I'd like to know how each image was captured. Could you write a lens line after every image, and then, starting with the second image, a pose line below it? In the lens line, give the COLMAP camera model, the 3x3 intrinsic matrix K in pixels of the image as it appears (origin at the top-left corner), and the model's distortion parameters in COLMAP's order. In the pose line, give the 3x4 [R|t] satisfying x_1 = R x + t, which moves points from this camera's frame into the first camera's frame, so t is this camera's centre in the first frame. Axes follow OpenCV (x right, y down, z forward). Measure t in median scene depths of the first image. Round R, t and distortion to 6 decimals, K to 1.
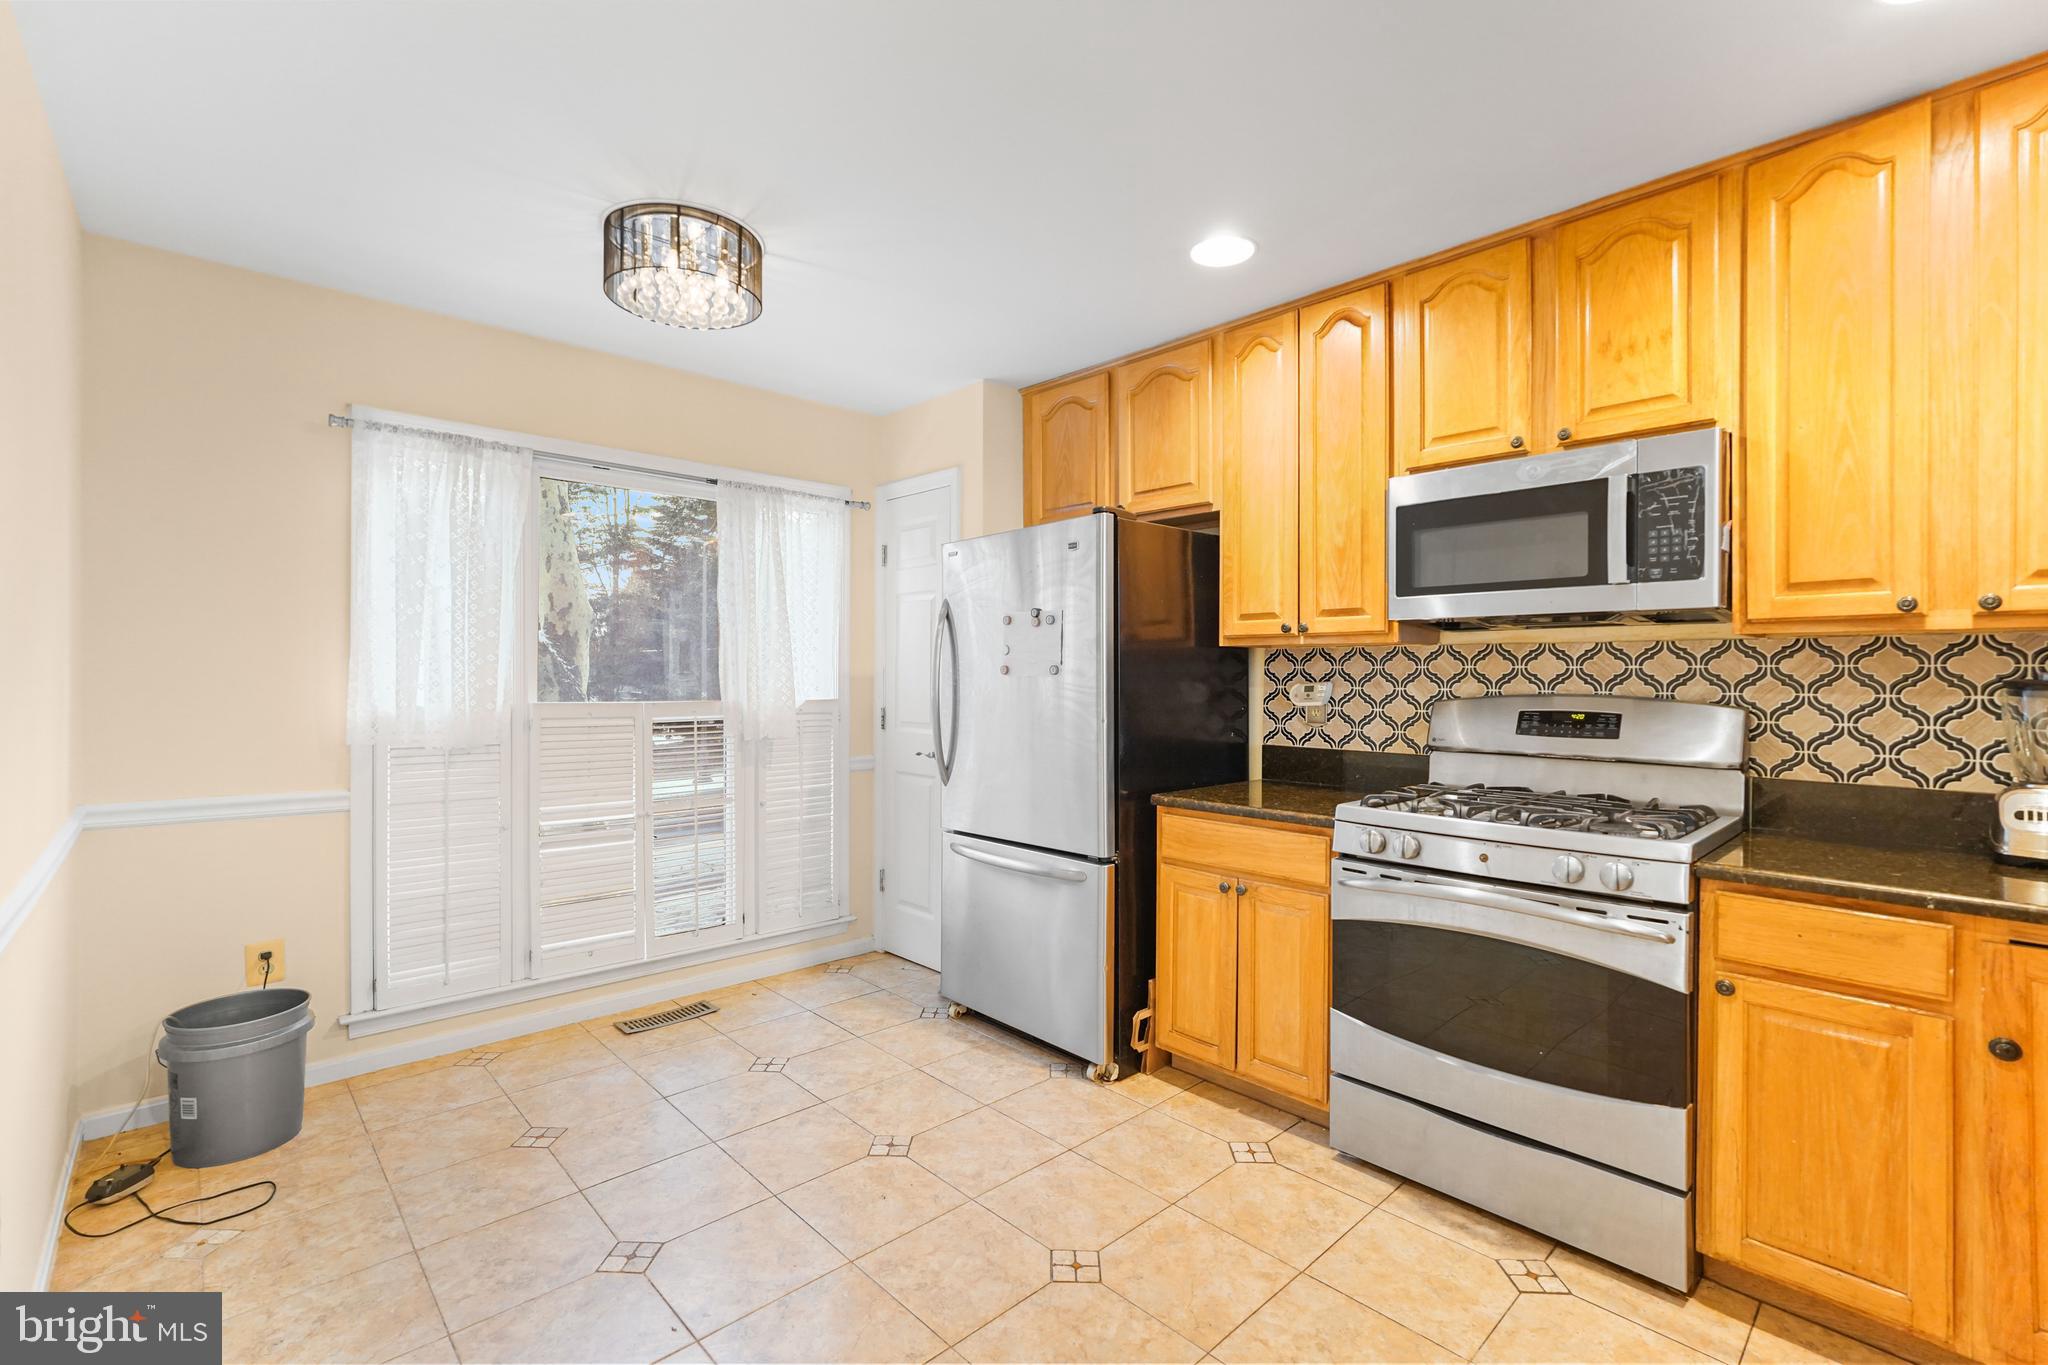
lens RADIAL K [[896.7, 0, 1035.4], [0, 896.7, 676.2], [0, 0, 1]] dist [-0.012812, 0.005948]
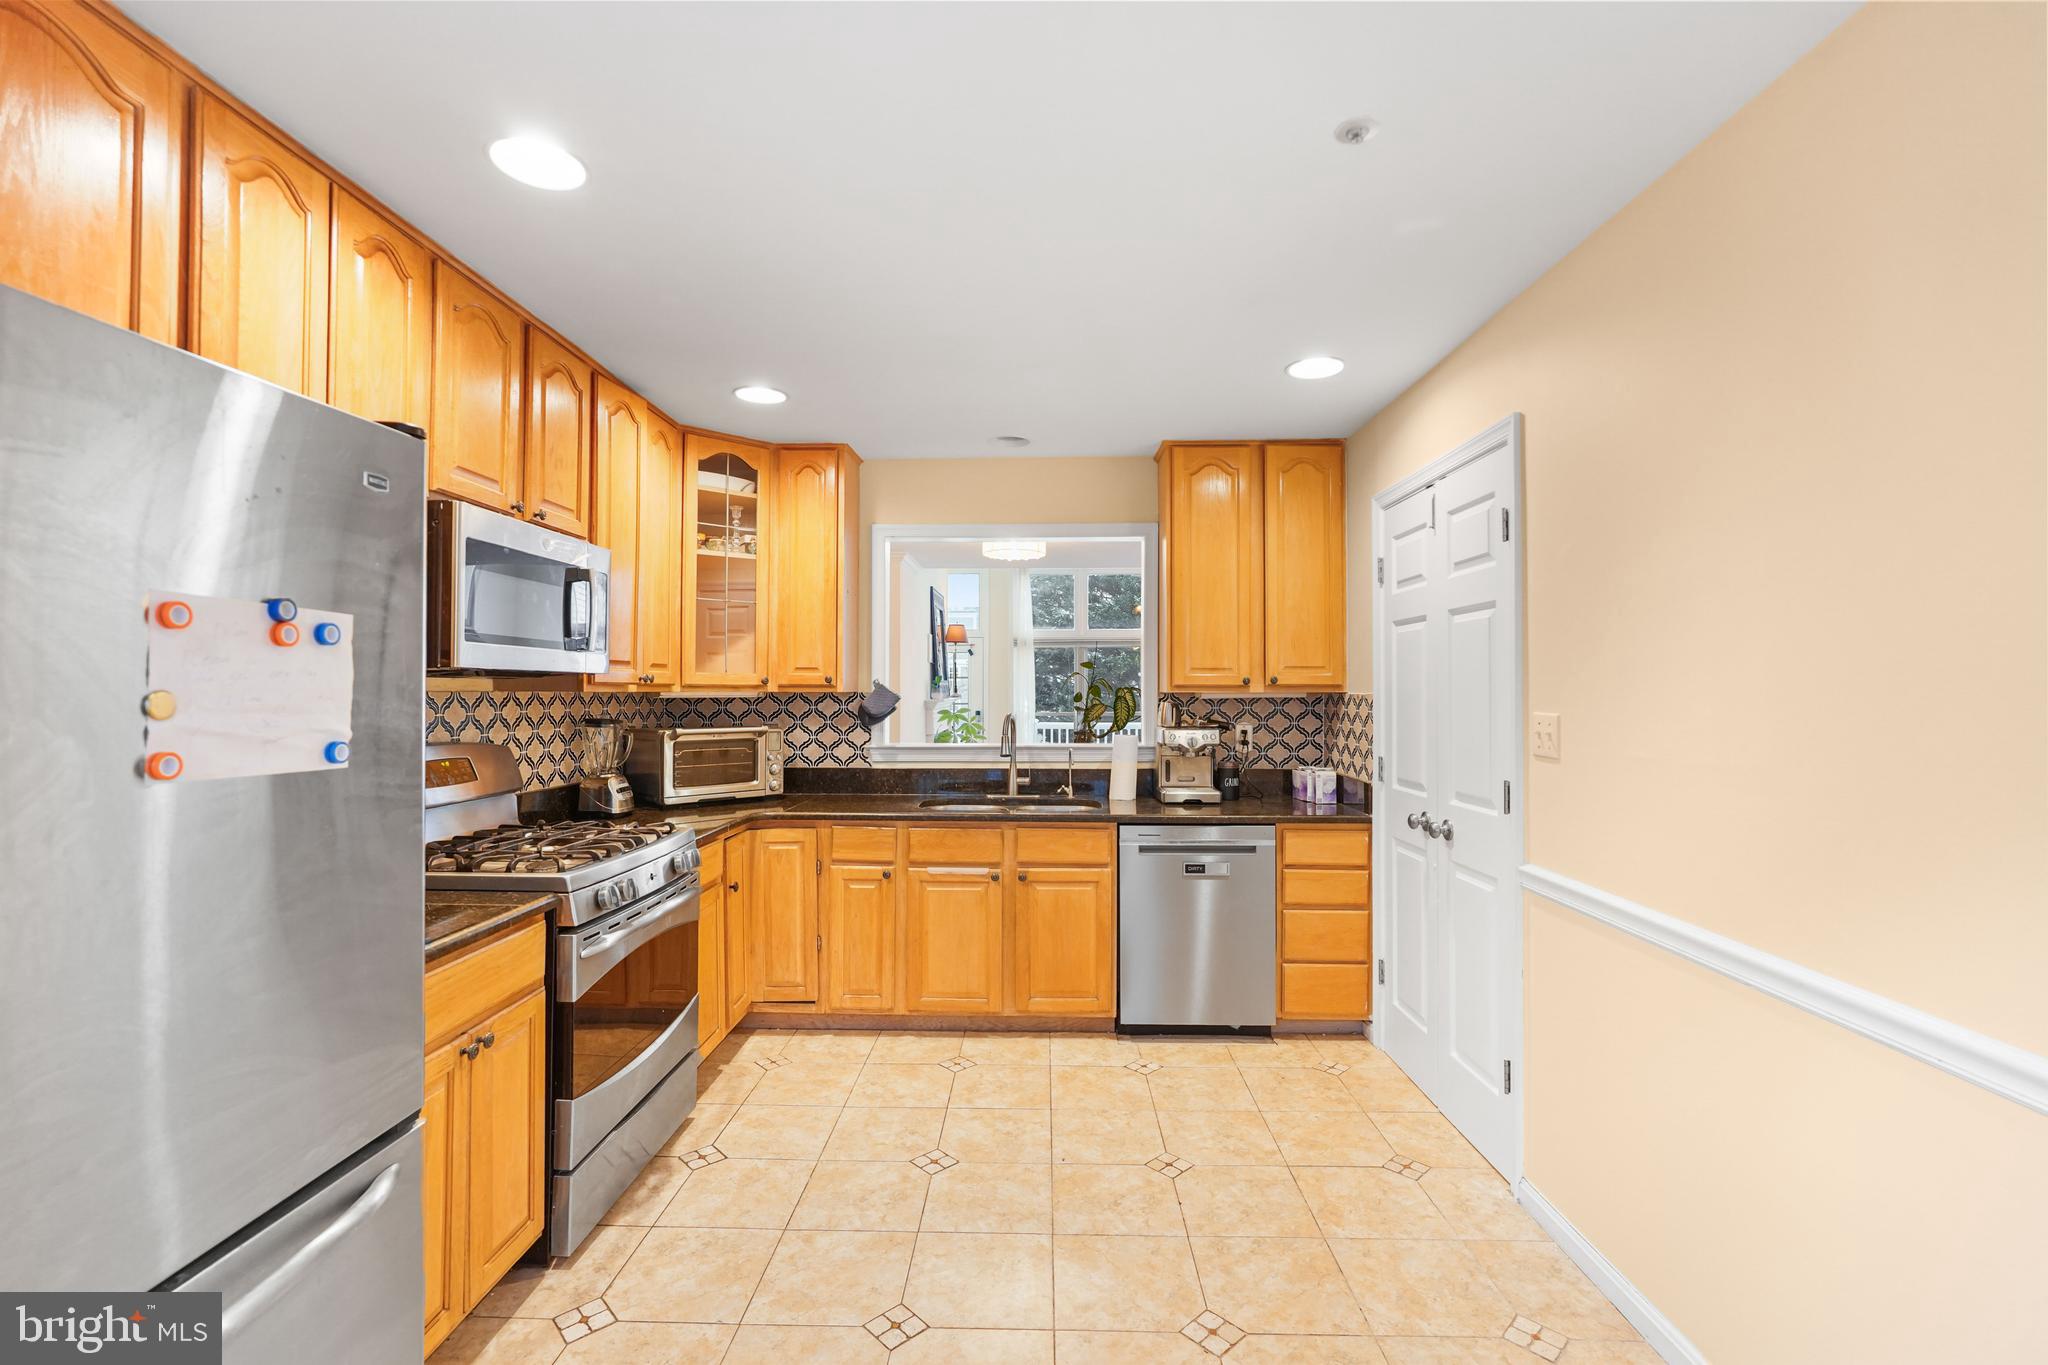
lens RADIAL K [[896.7, 0, 1005.8], [0, 896.7, 680.0], [0, 0, 1]] dist [-0.012812, 0.005948]
pose [[-0.688047, 0.008288, 0.725619, -0.611907], [0.002436, 0.999956, -0.009112, -0.042512], [-0.725662, -0.004501, -0.688037, 1.271820]]
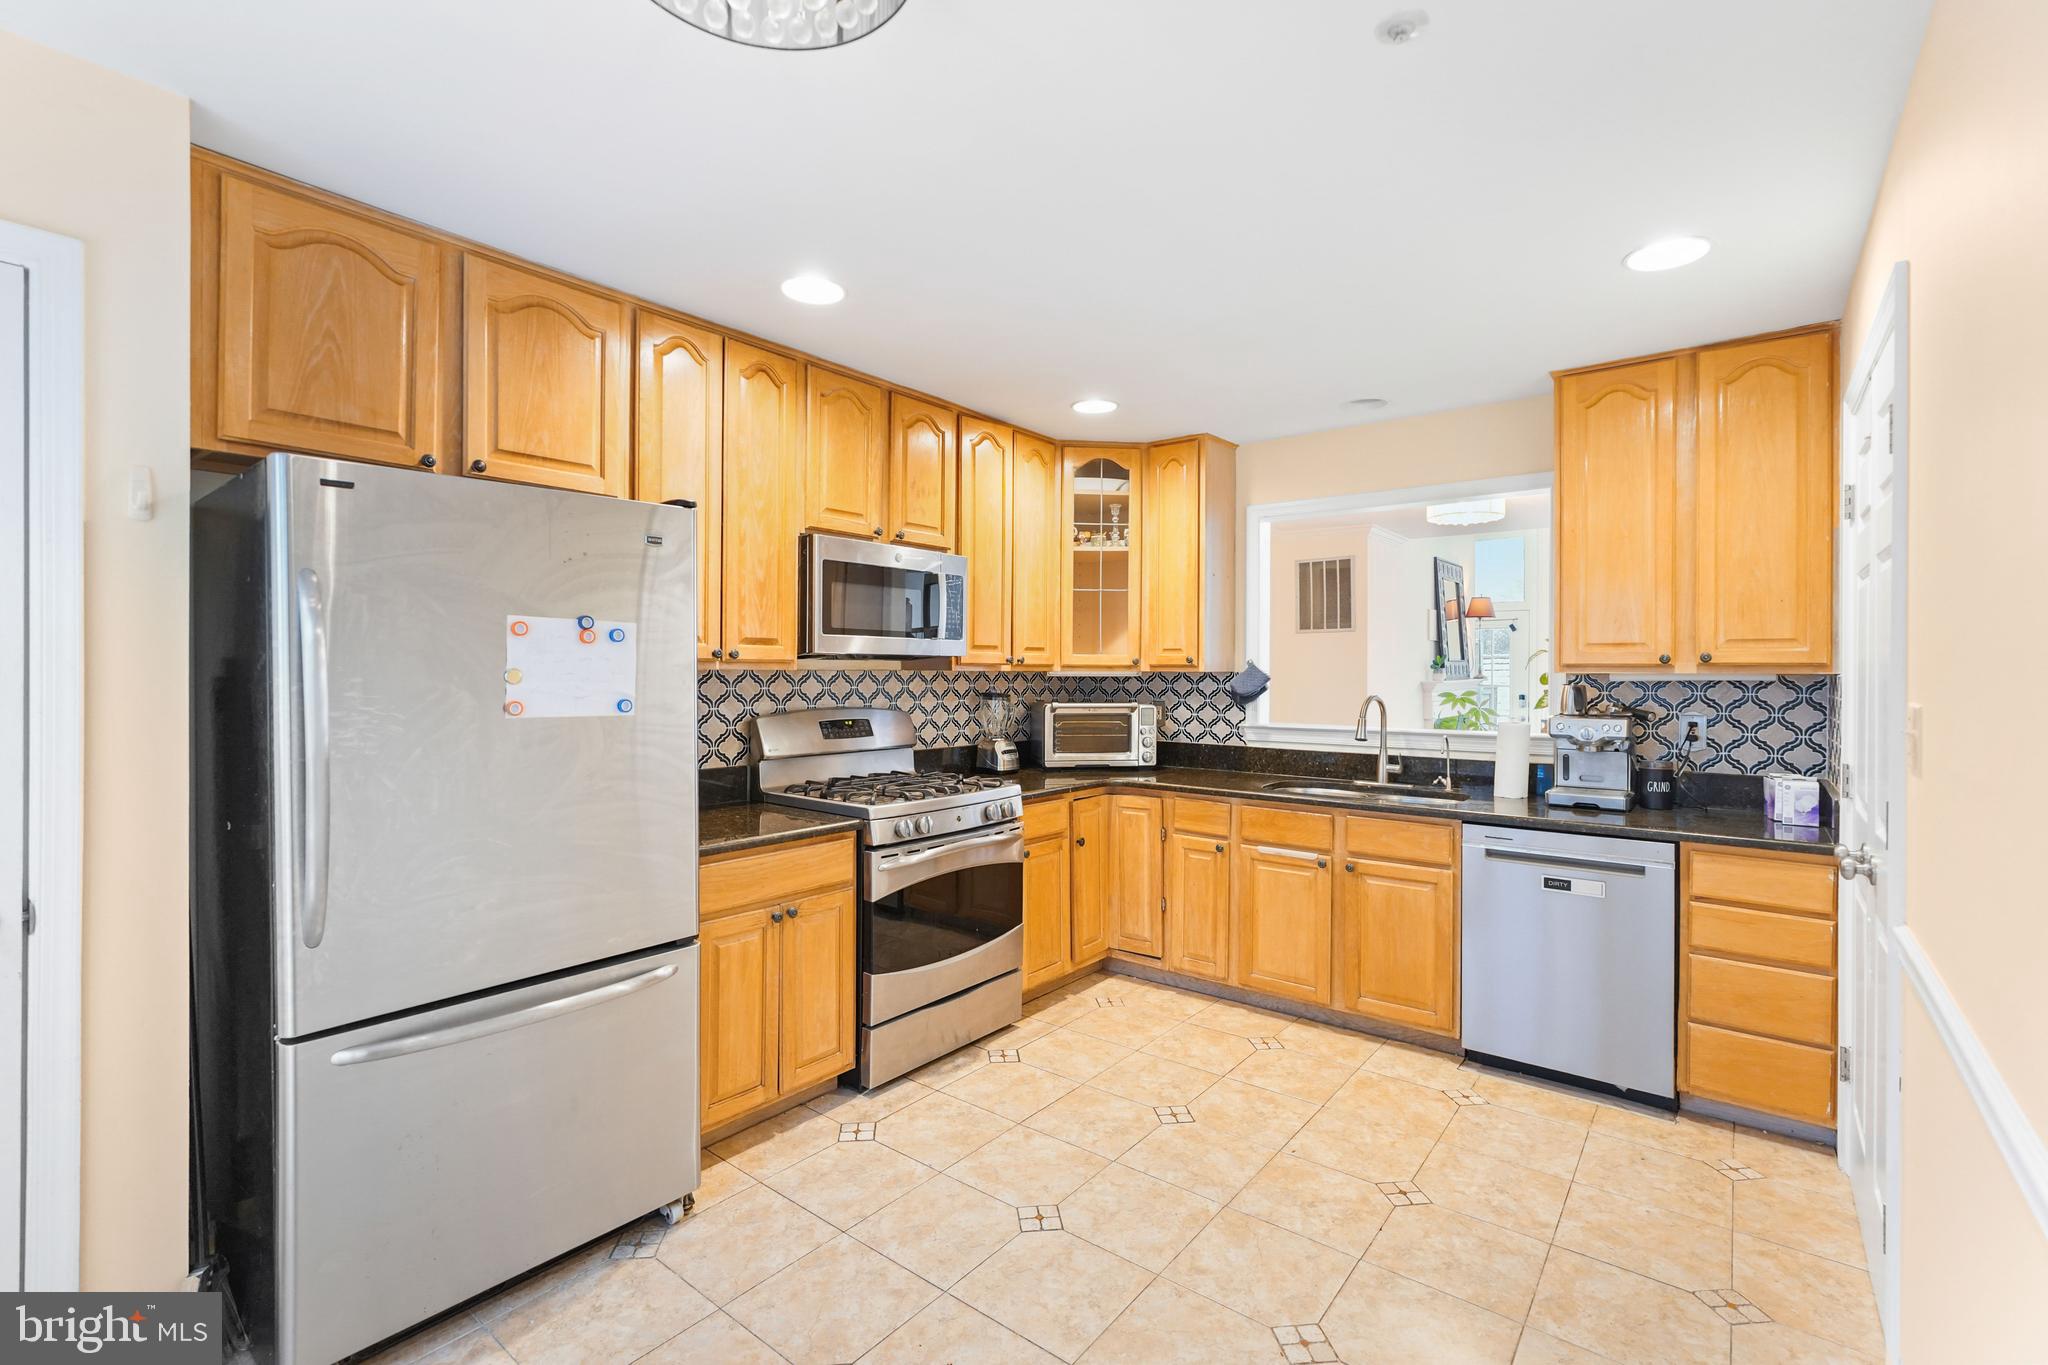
lens RADIAL K [[896.7, 0, 1013.1], [0, 896.7, 672.7], [0, 0, 1]] dist [-0.012812, 0.005948]
pose [[-0.117611, -0.003404, 0.993054, -0.873391], [0.001448, 0.999992, 0.003599, -0.040845], [-0.993059, 0.001862, -0.117605, 0.928395]]
